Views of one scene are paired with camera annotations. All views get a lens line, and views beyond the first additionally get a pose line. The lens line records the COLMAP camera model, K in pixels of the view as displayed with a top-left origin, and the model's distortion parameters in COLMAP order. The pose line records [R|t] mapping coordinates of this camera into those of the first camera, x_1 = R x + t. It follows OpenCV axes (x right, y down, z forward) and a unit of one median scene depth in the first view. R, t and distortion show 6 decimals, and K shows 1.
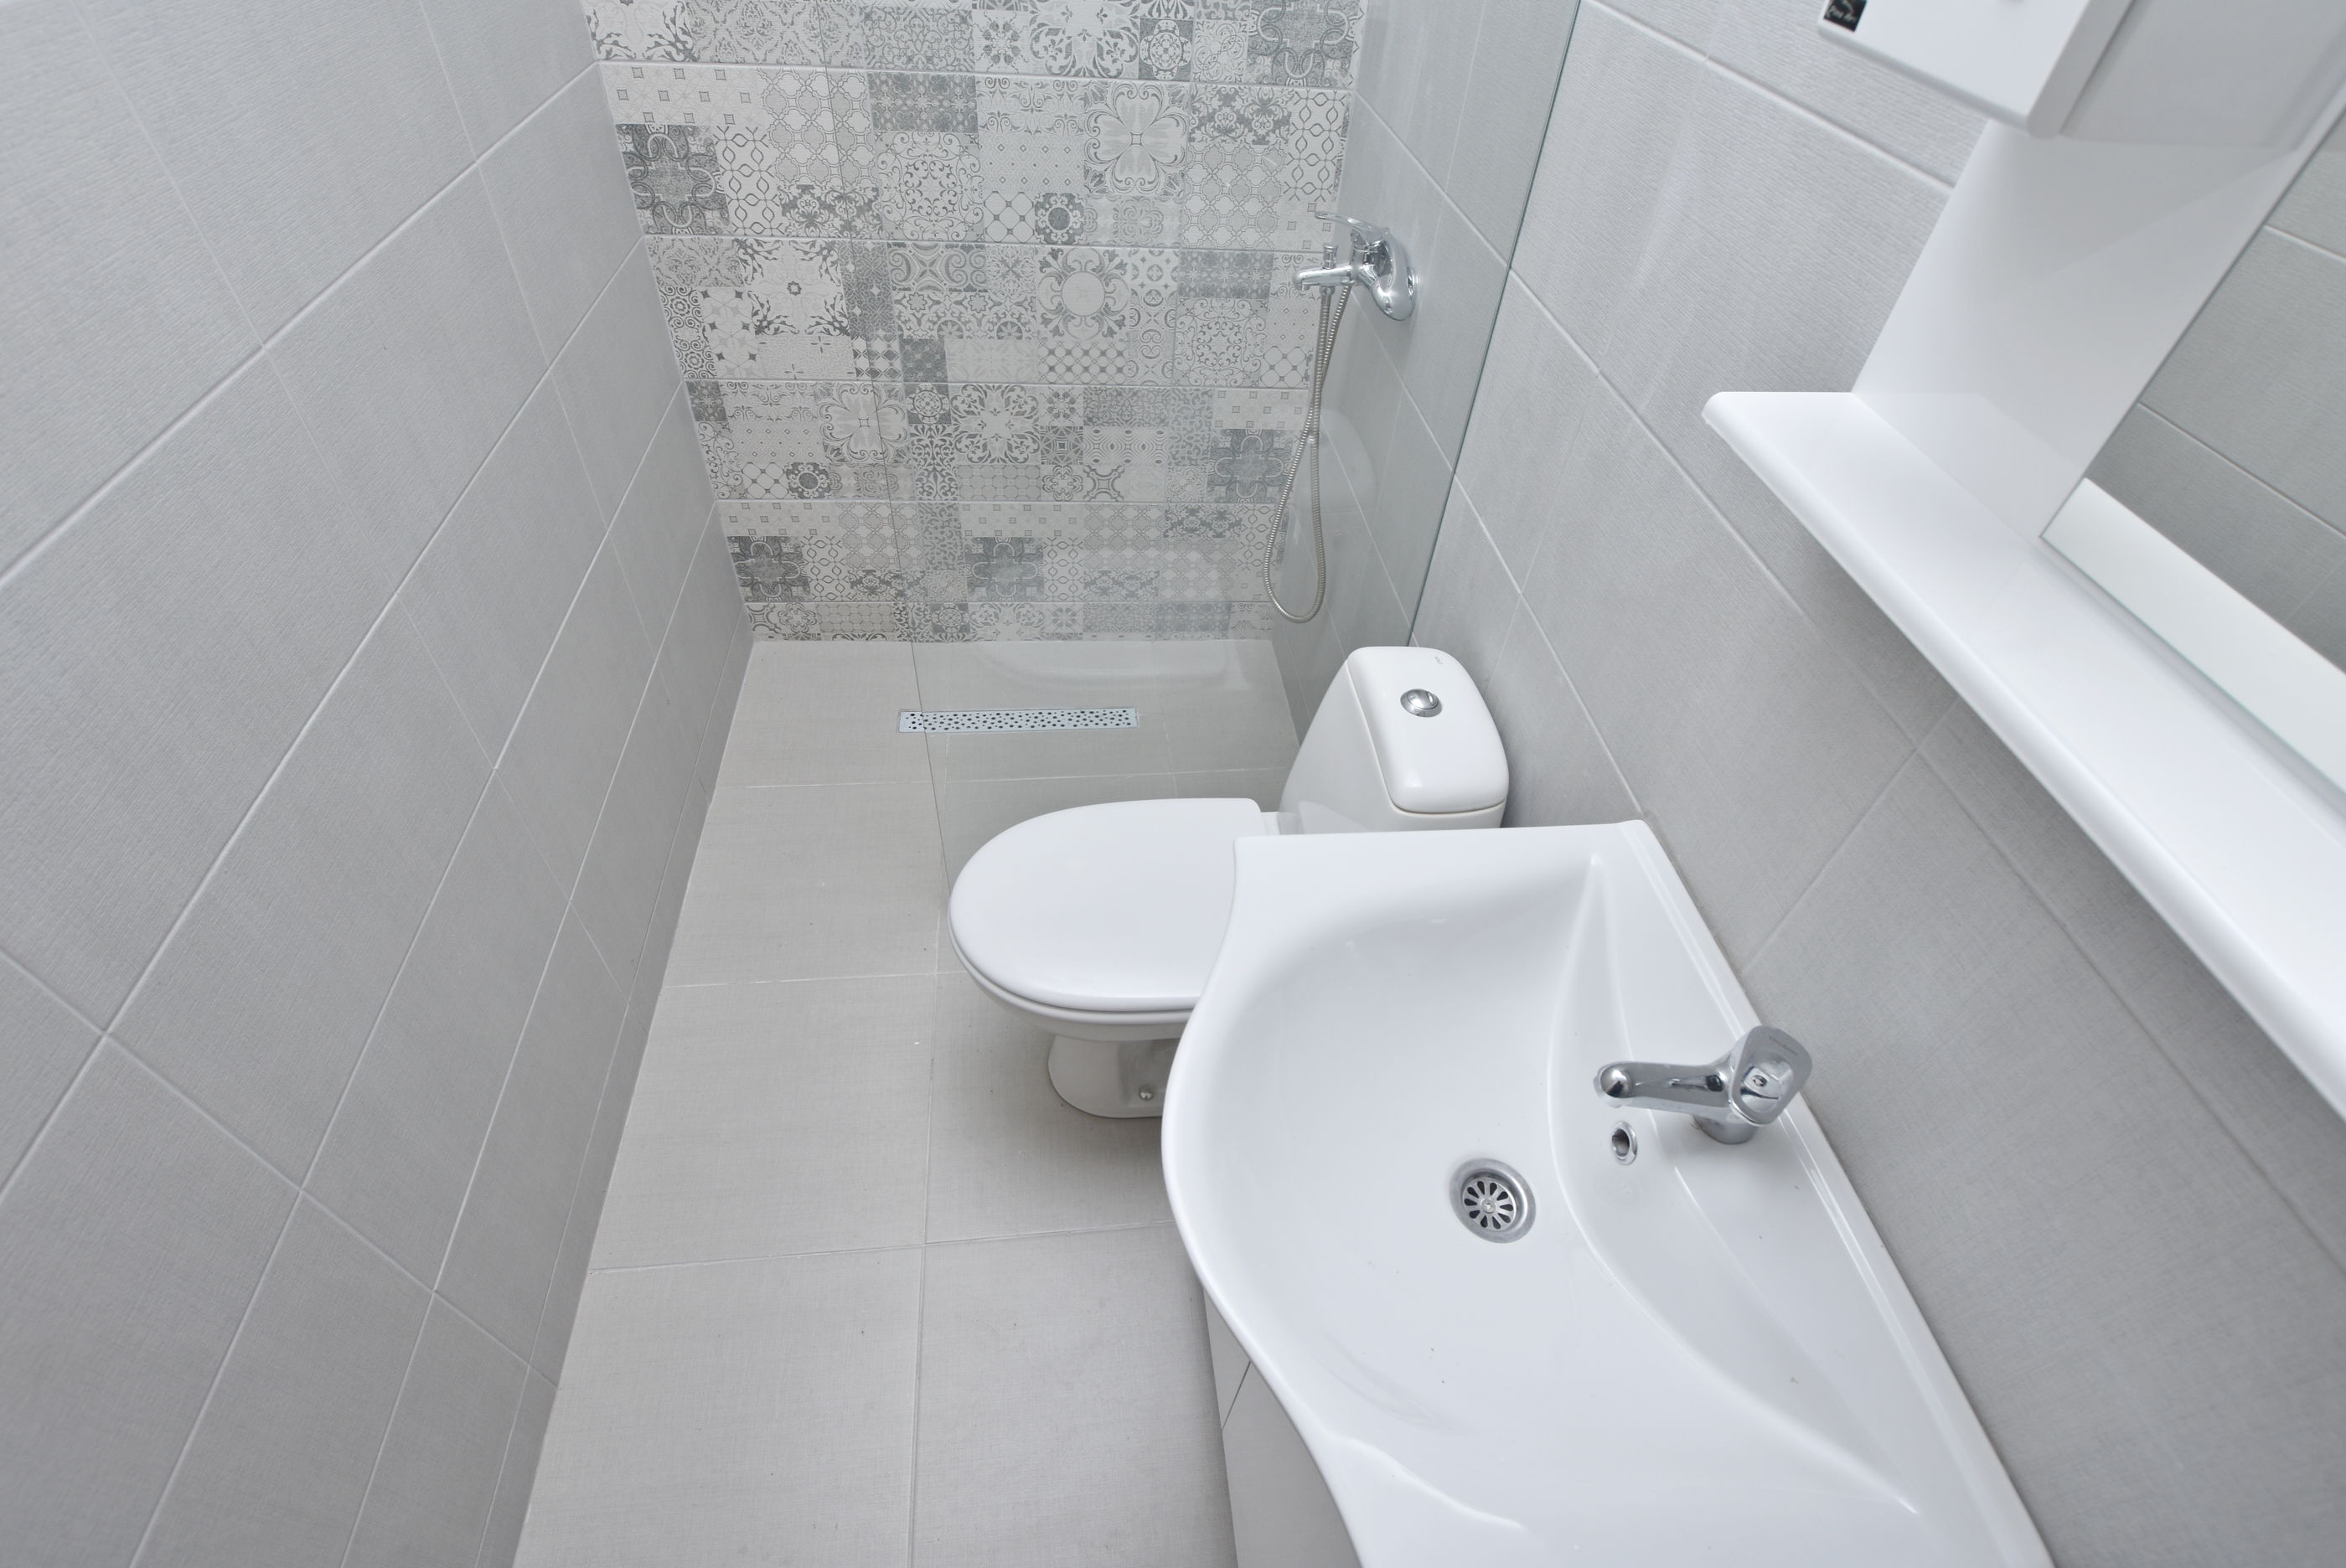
lens RADIAL K [[1036.4, 0, 1178.7], [0, 1036.4, 785.0], [0, 0, 1]] dist [-0.035082, 0.005524]
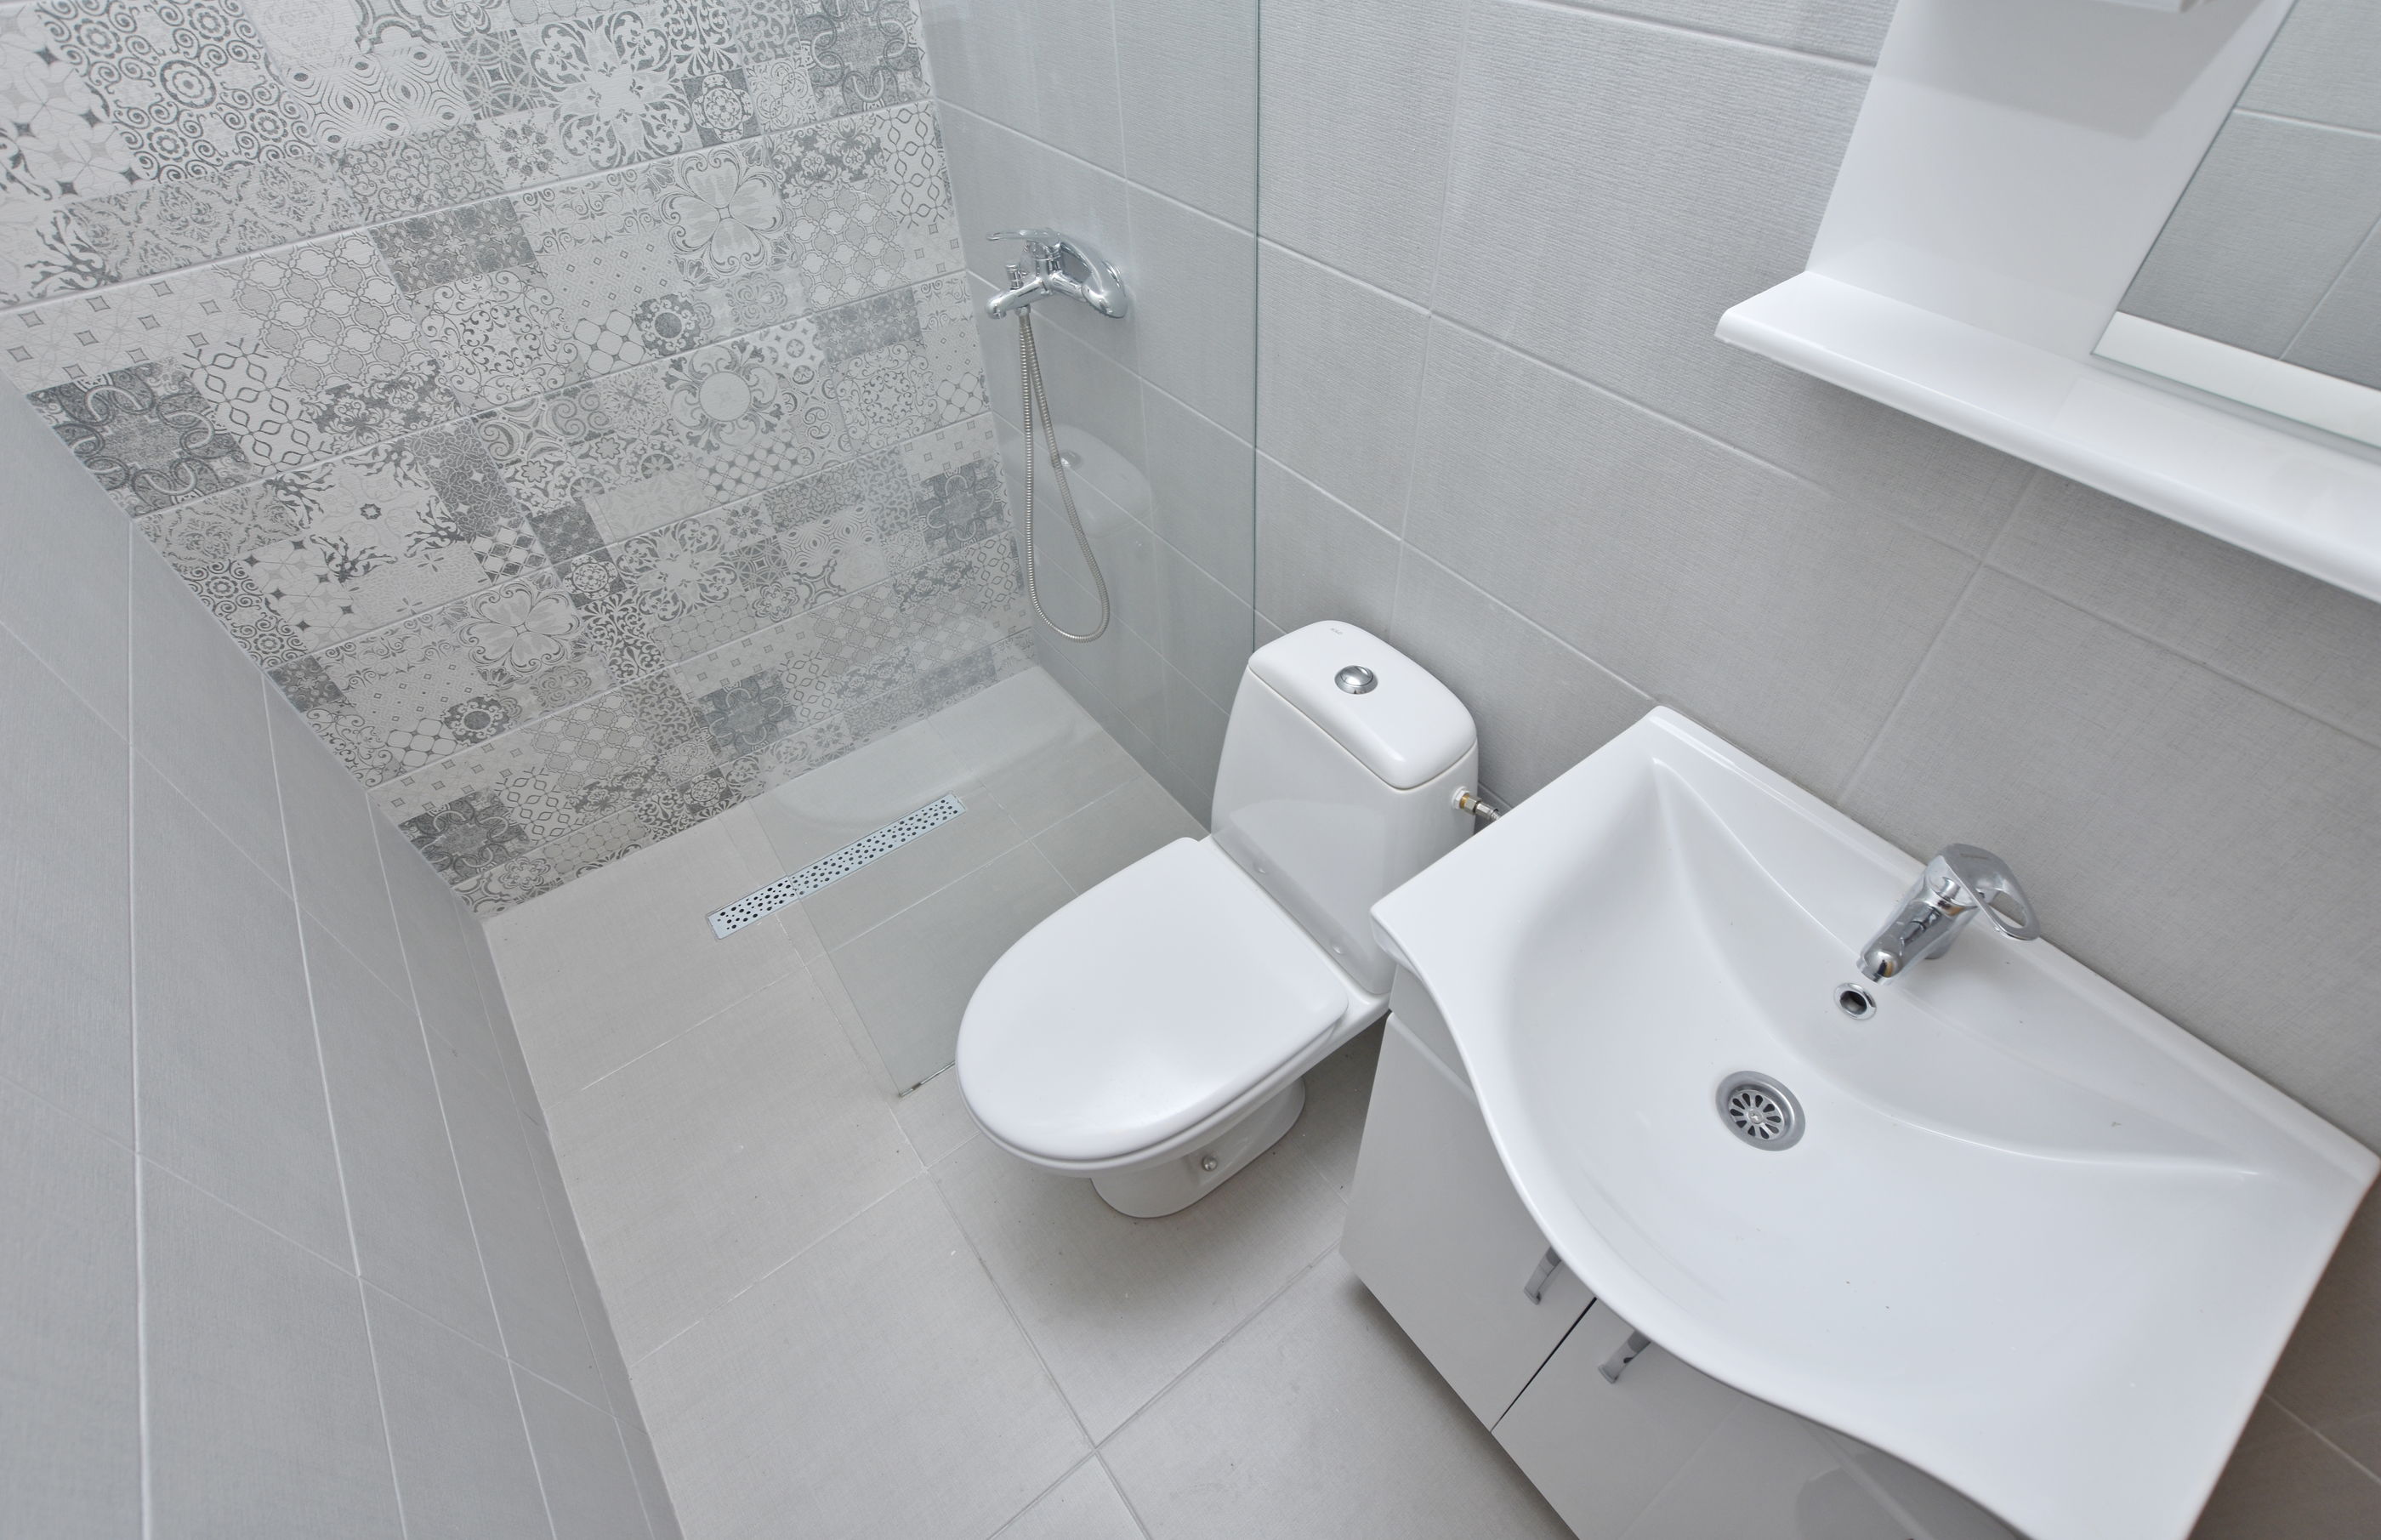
lens RADIAL K [[1030.8, 0, 1197.0], [0, 1030.8, 759.8], [0, 0, 1]] dist [-0.036328, 0.006085]
pose [[0.854228, -0.430029, 0.292182, -0.144908], [0.427009, 0.900916, 0.077544, -0.103411], [-0.296578, 0.058524, 0.953214, 0.081992]]
